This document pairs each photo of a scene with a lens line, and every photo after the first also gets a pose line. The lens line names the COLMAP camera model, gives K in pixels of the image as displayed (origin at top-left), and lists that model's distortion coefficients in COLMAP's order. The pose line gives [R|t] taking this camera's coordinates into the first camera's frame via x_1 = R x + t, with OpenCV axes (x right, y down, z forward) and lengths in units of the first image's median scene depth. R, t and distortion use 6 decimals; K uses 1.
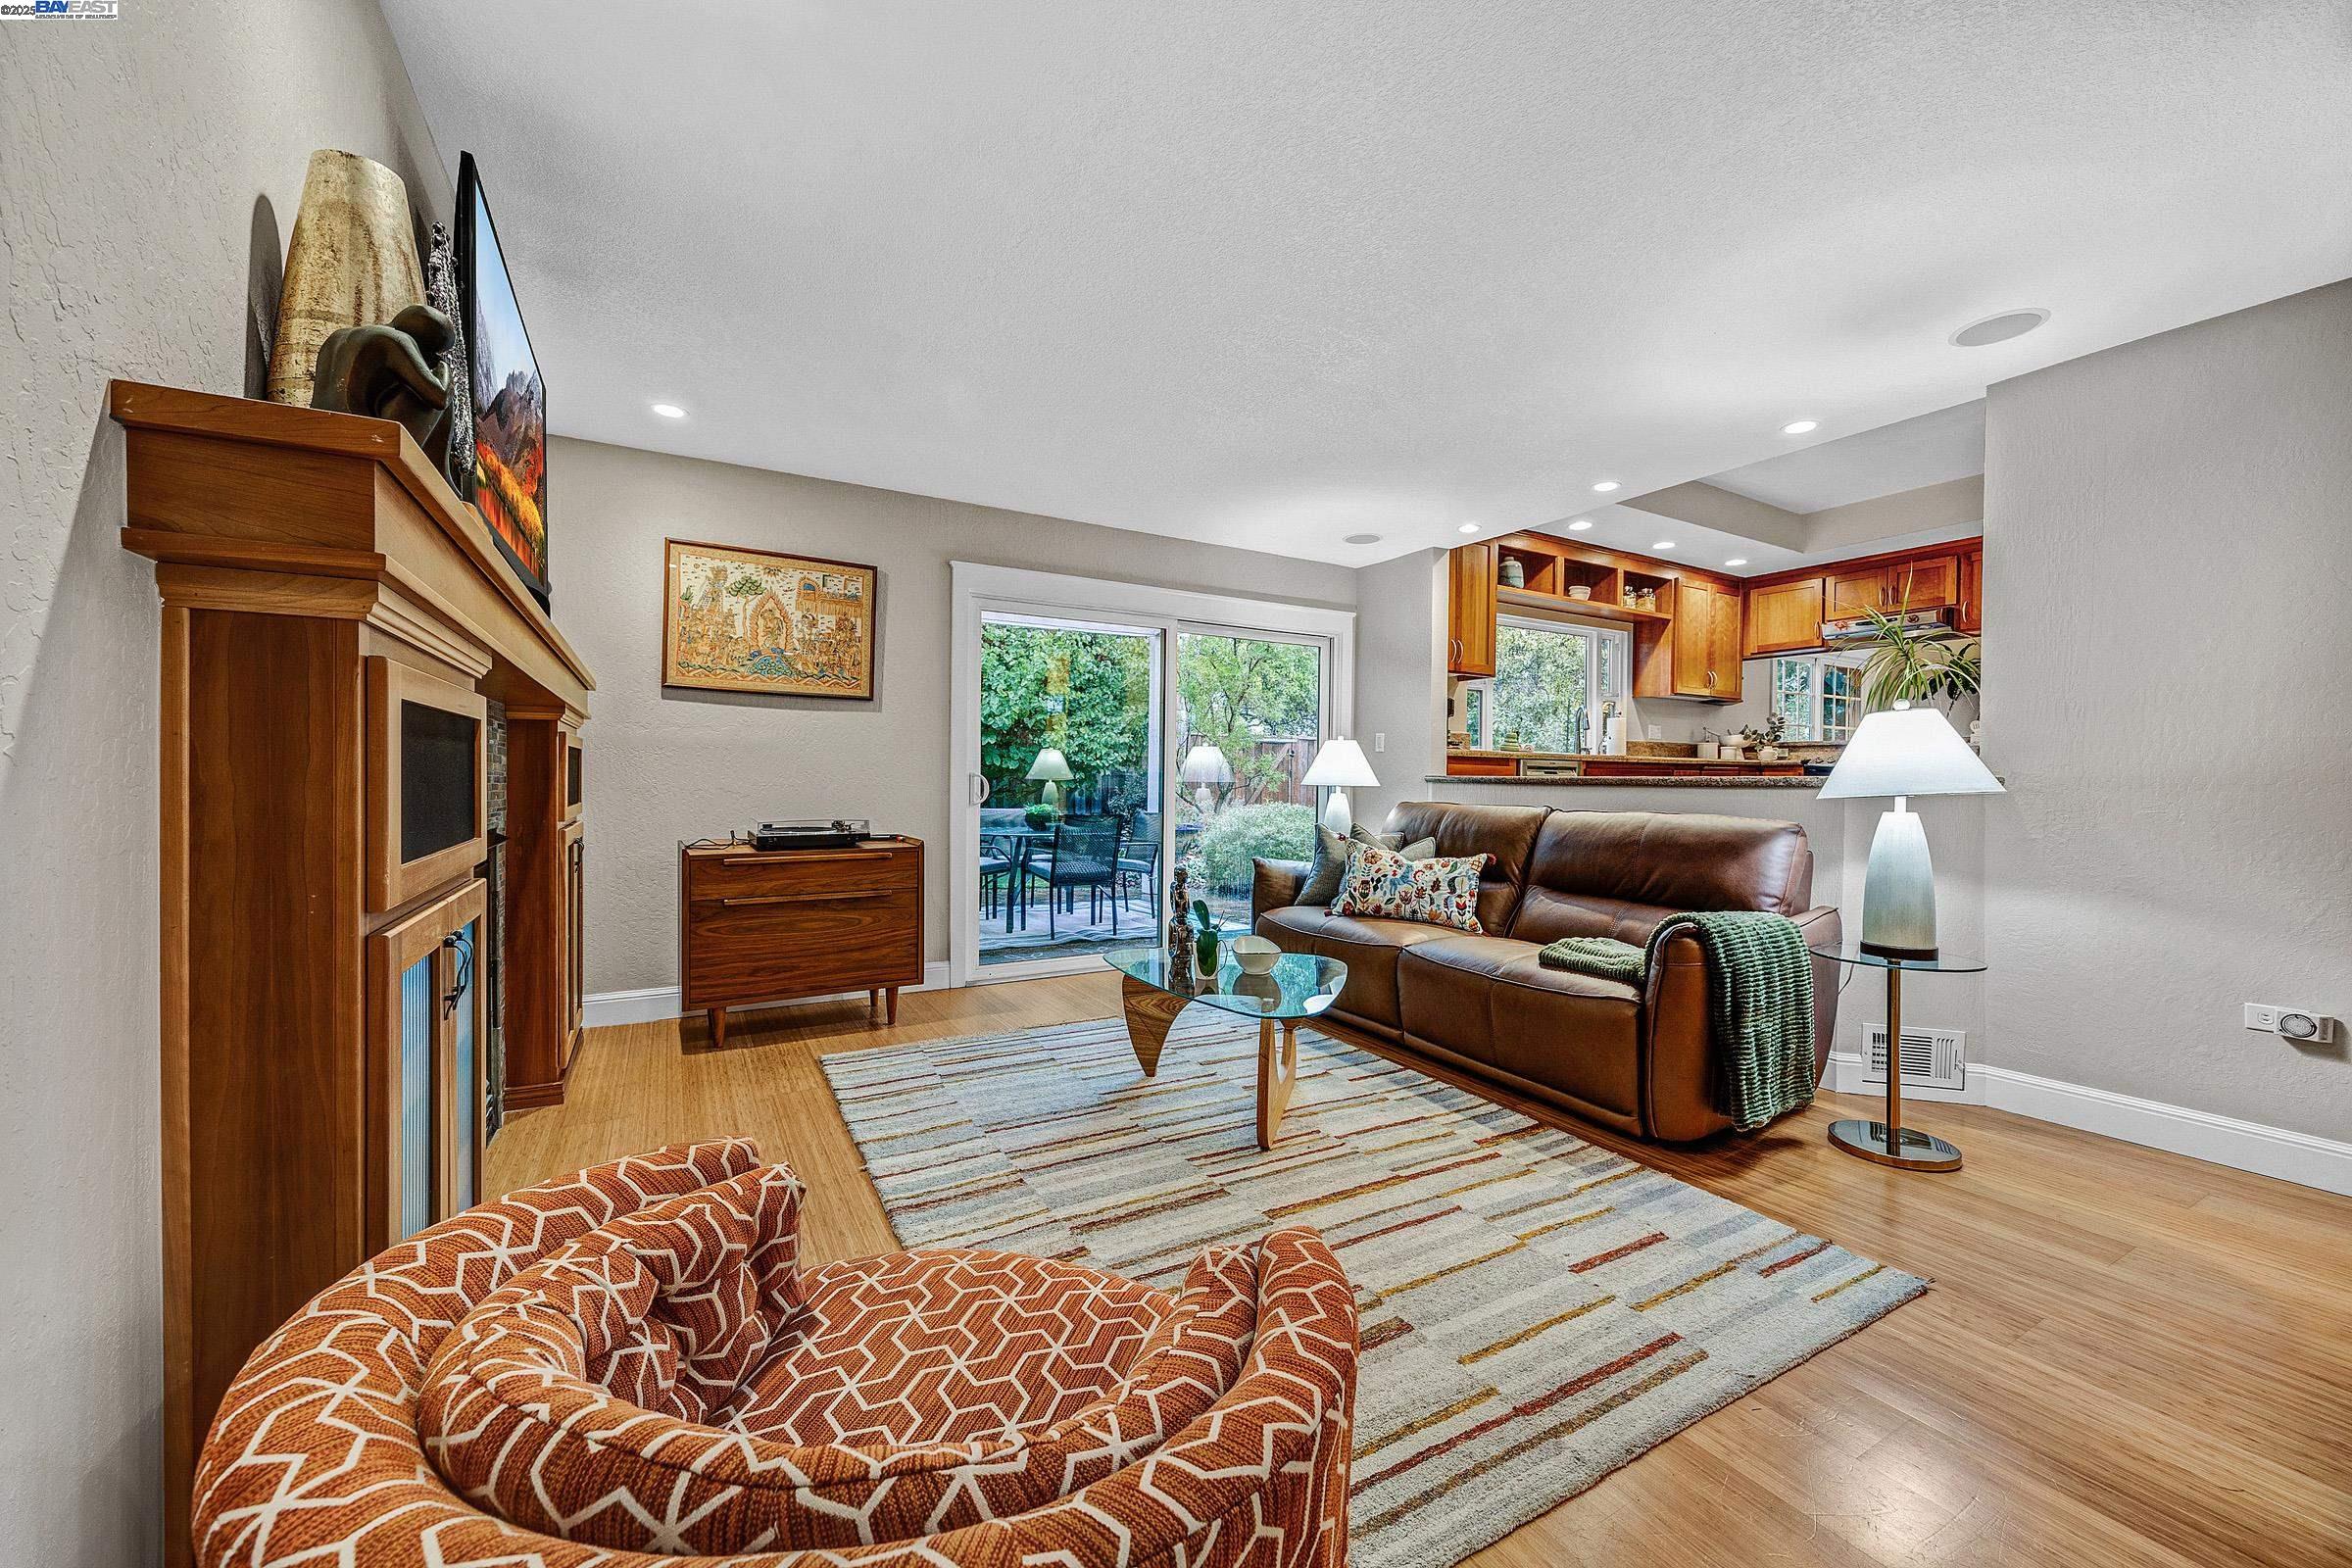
lens RADIAL K [[900.7, 0, 1176.0], [0, 900.7, 784.0], [0, 0, 1]] dist [-0.002033, -0.000171]
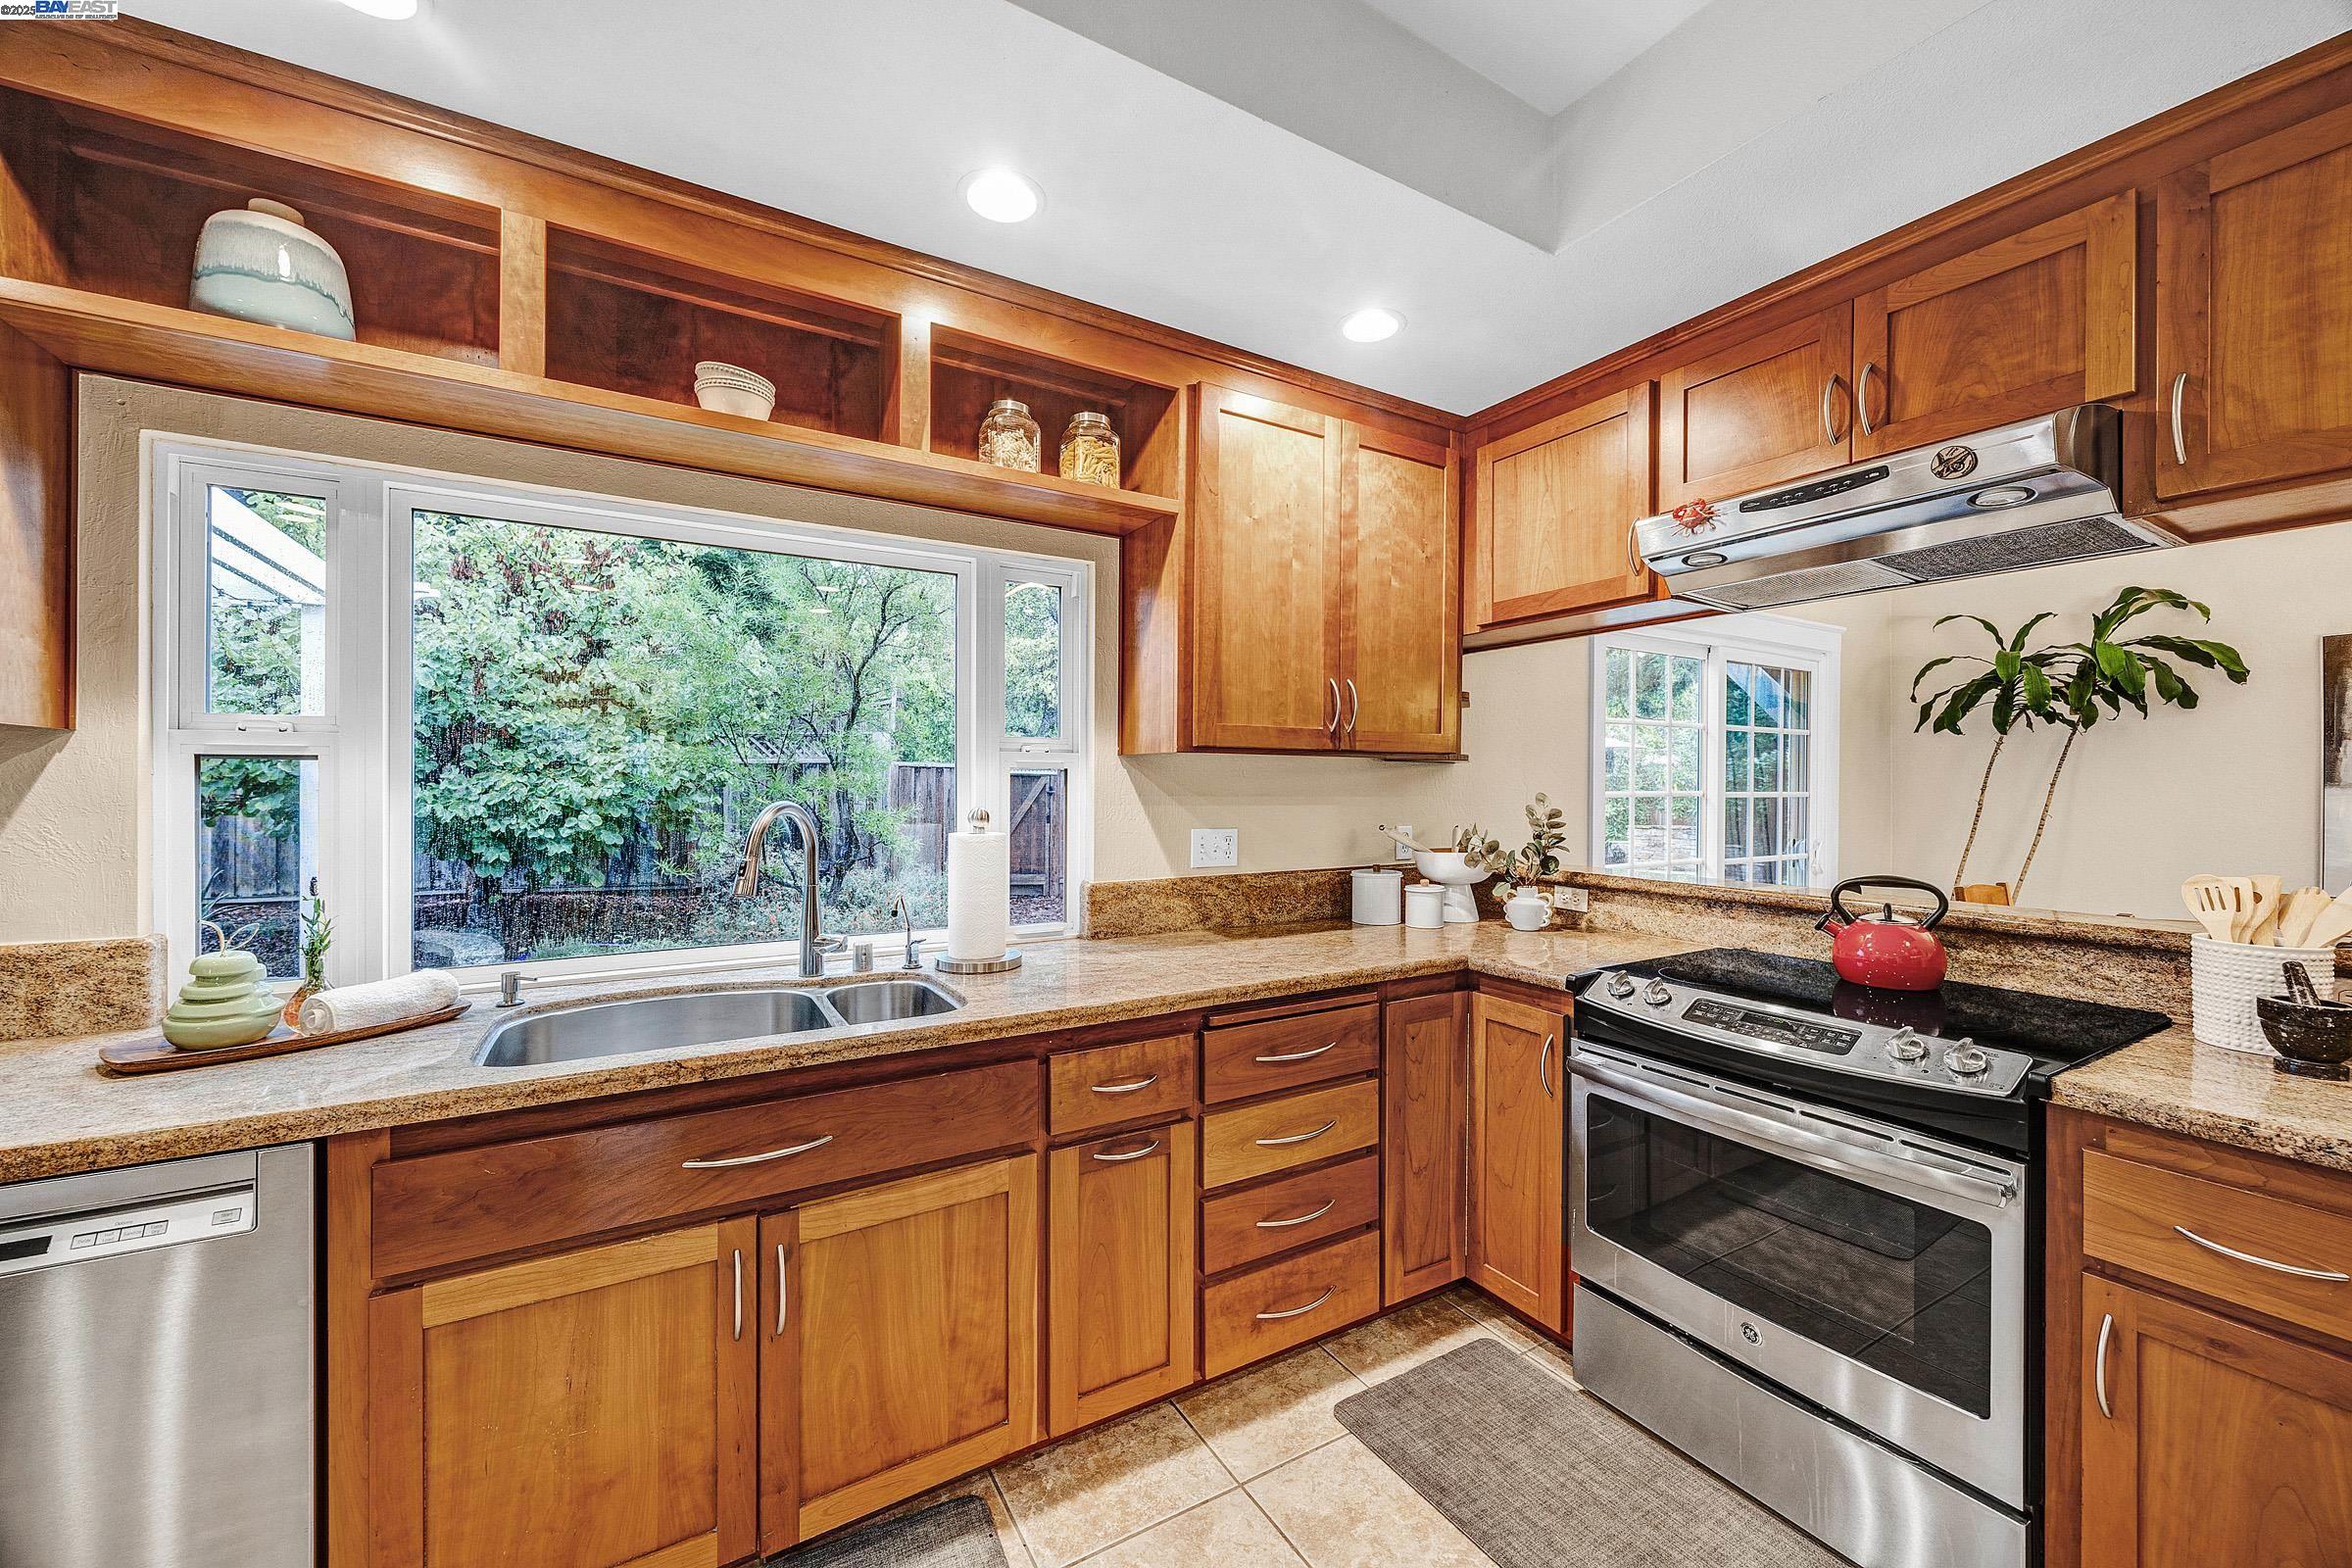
lens RADIAL K [[900.7, 0, 1176.0], [0, 900.7, 784.0], [0, 0, 1]] dist [-0.002033, -0.000171]
pose [[0.999912, -0.003454, 0.012802, 0.529533], [0.003504, 0.999986, -0.003926, -0.083870], [-0.012789, 0.003971, 0.999910, 0.664384]]
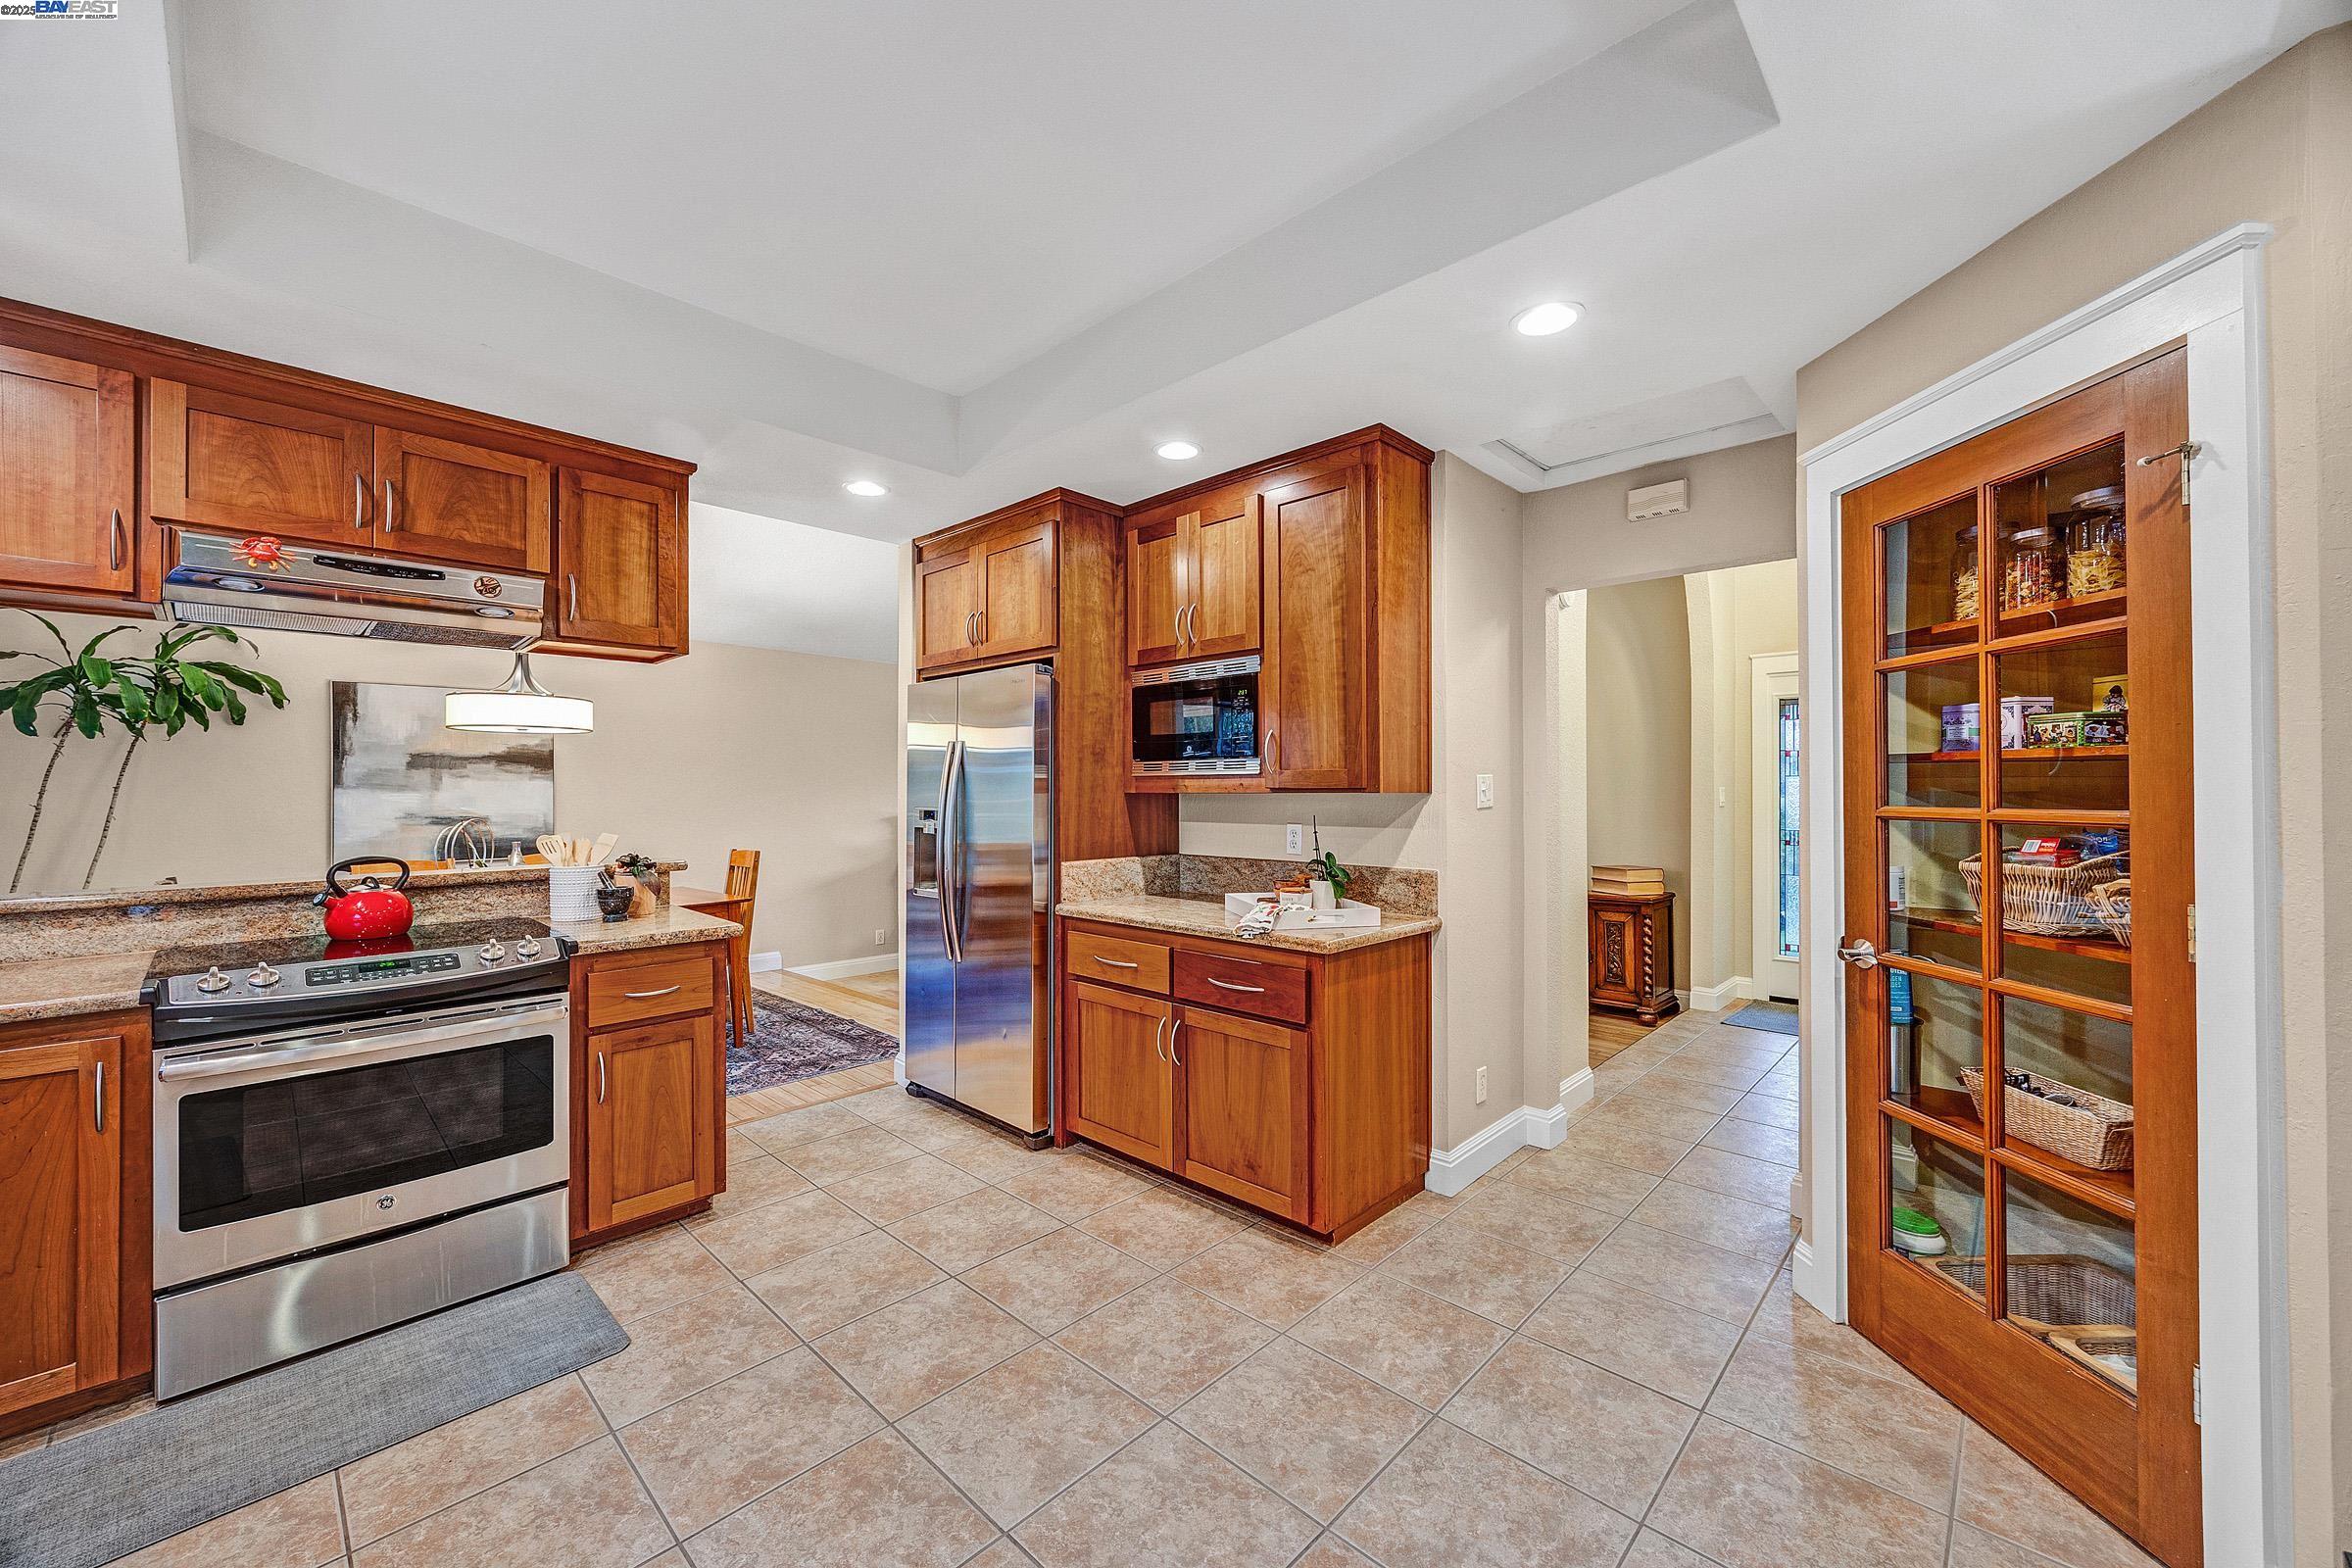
lens RADIAL K [[900.7, 0, 1176.0], [0, 900.7, 784.0], [0, 0, 1]] dist [-0.002033, -0.000171]
pose [[-0.285169, -0.005501, 0.958461, 0.308571], [0.007425, 0.999941, 0.007948, -0.086000], [-0.958448, 0.009383, -0.285111, 0.723516]]
